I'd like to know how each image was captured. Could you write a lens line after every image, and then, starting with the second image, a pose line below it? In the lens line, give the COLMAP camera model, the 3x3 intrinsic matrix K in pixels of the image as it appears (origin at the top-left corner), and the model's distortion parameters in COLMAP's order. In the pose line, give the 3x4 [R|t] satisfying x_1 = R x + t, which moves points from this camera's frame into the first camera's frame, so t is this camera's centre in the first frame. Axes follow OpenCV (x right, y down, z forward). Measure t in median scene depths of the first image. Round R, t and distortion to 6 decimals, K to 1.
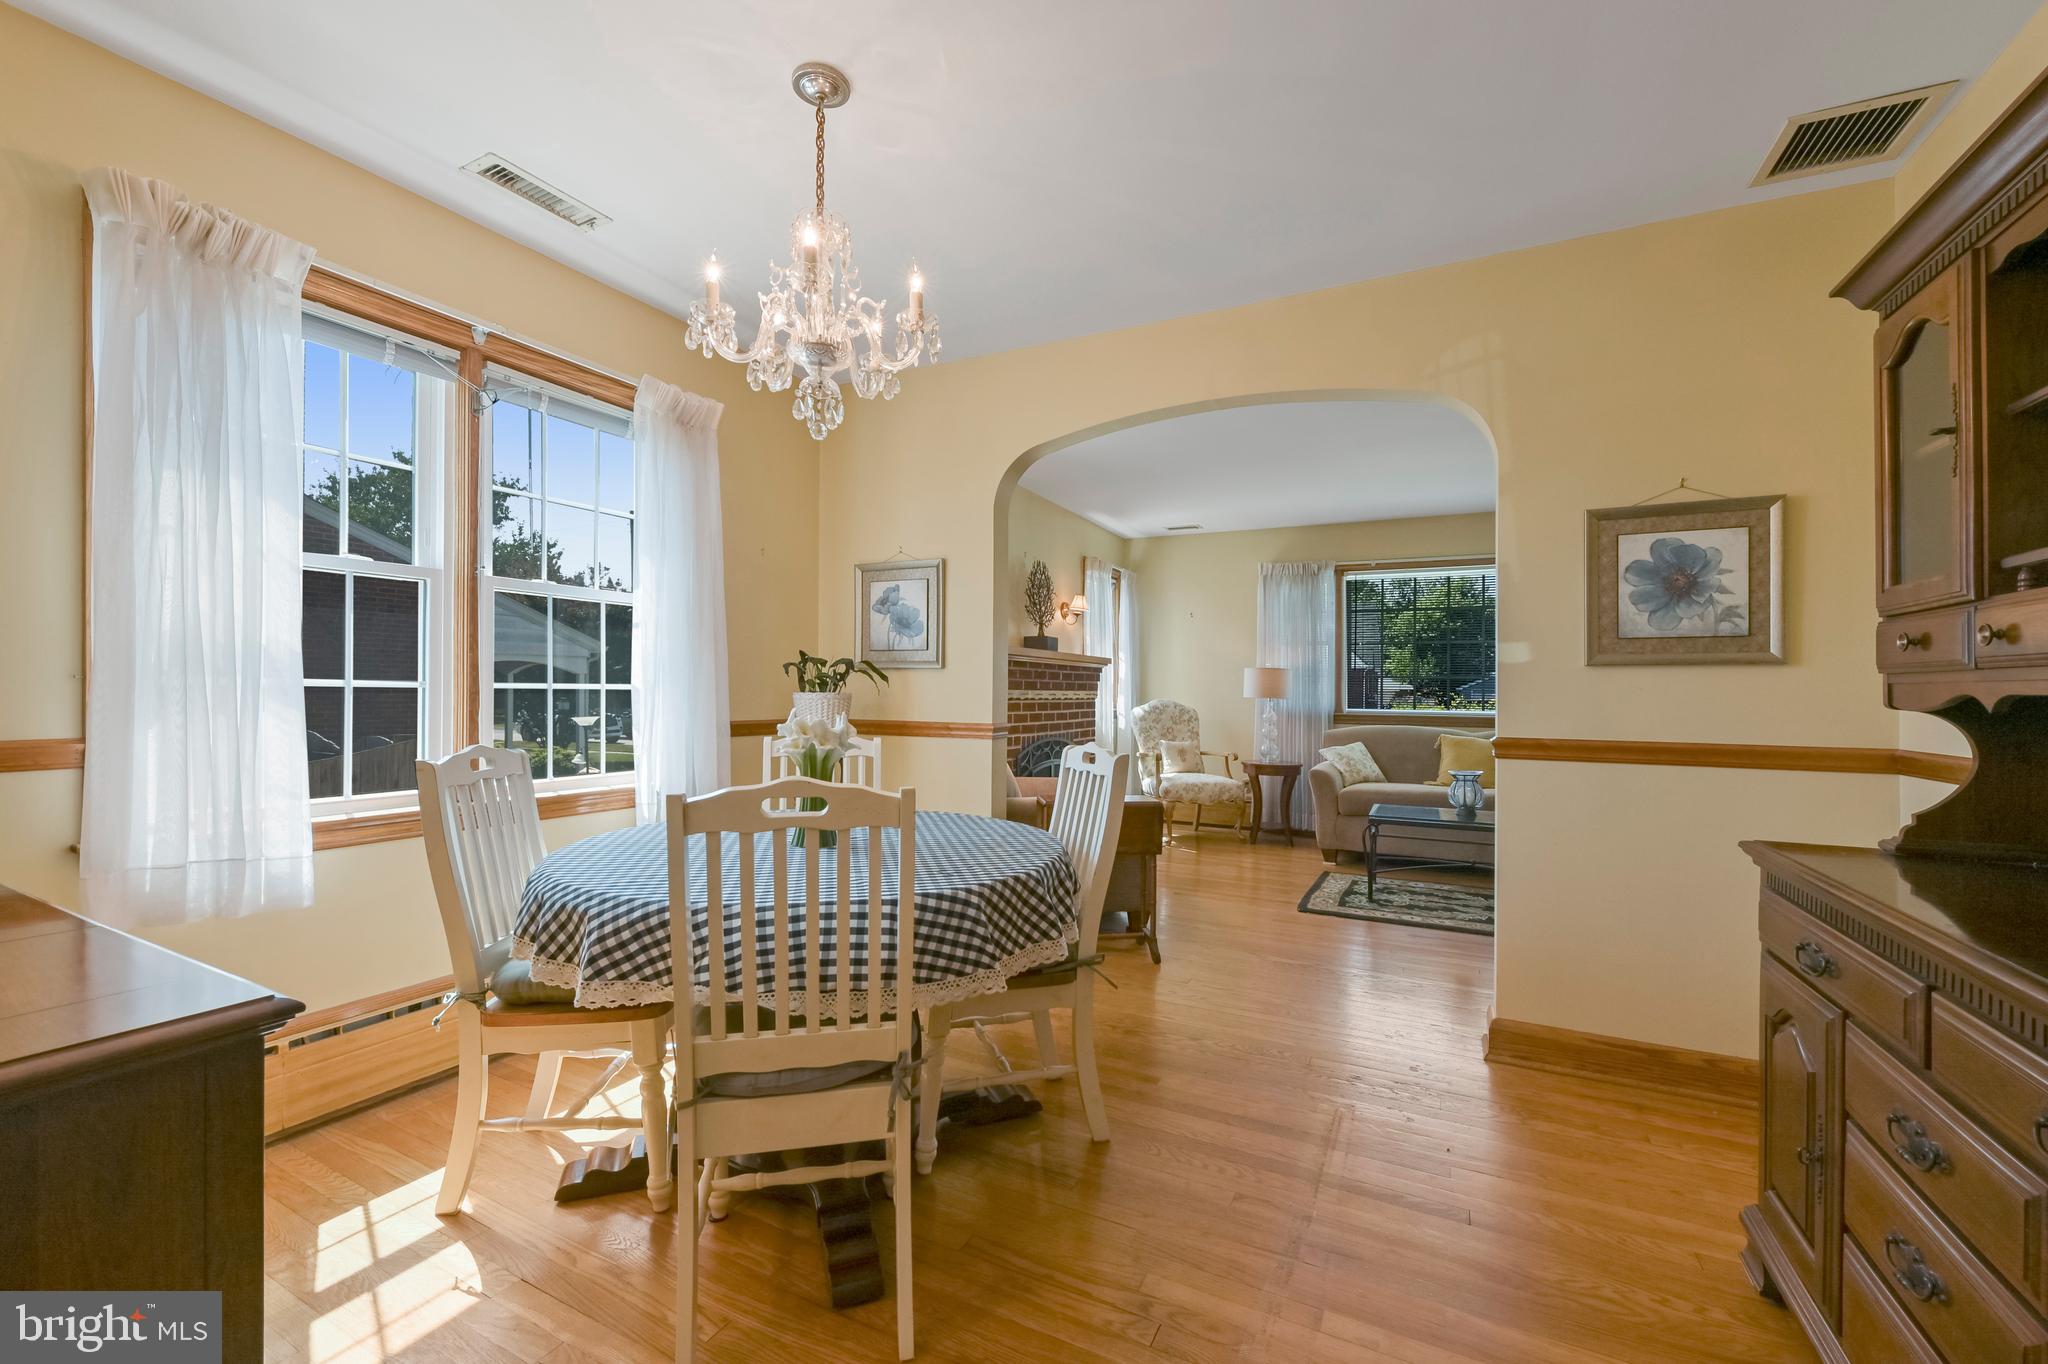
lens RADIAL K [[810.8, 0, 1024.0], [0, 810.8, 682.0], [0, 0, 1]] dist [-0.030400, -0.000074]
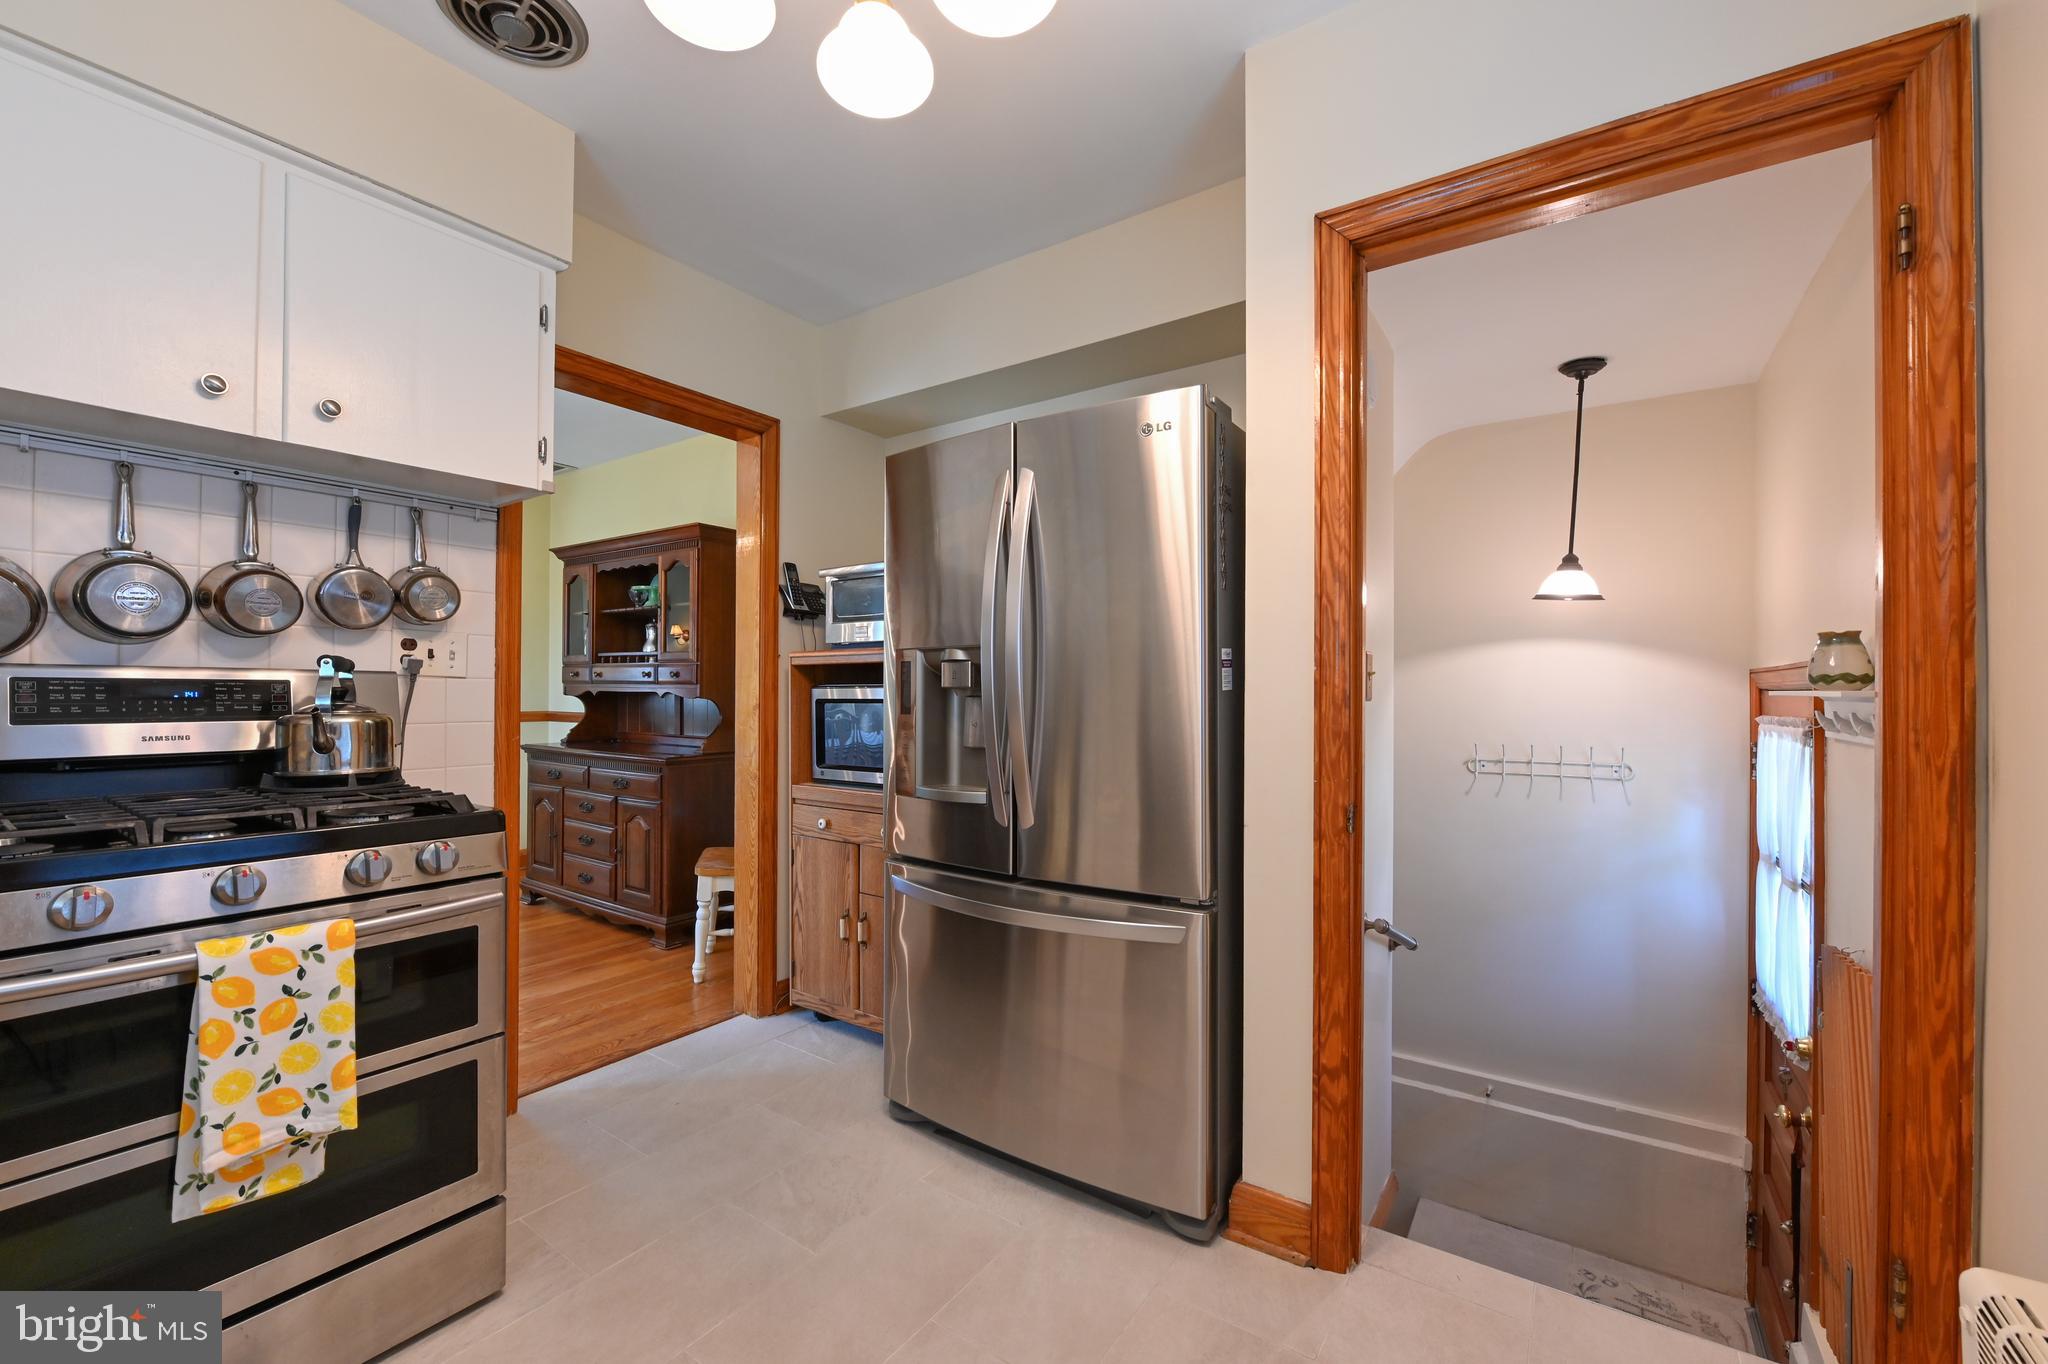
lens RADIAL K [[817.3, 0, 1031.1], [0, 817.3, 688.3], [0, 0, 1]] dist [-0.010214, -0.000053]
pose [[0.107651, -0.011257, 0.994125, -2.074703], [-0.010966, 0.999862, 0.012509, -0.058800], [-0.994128, -0.012248, 0.107513, -1.285879]]
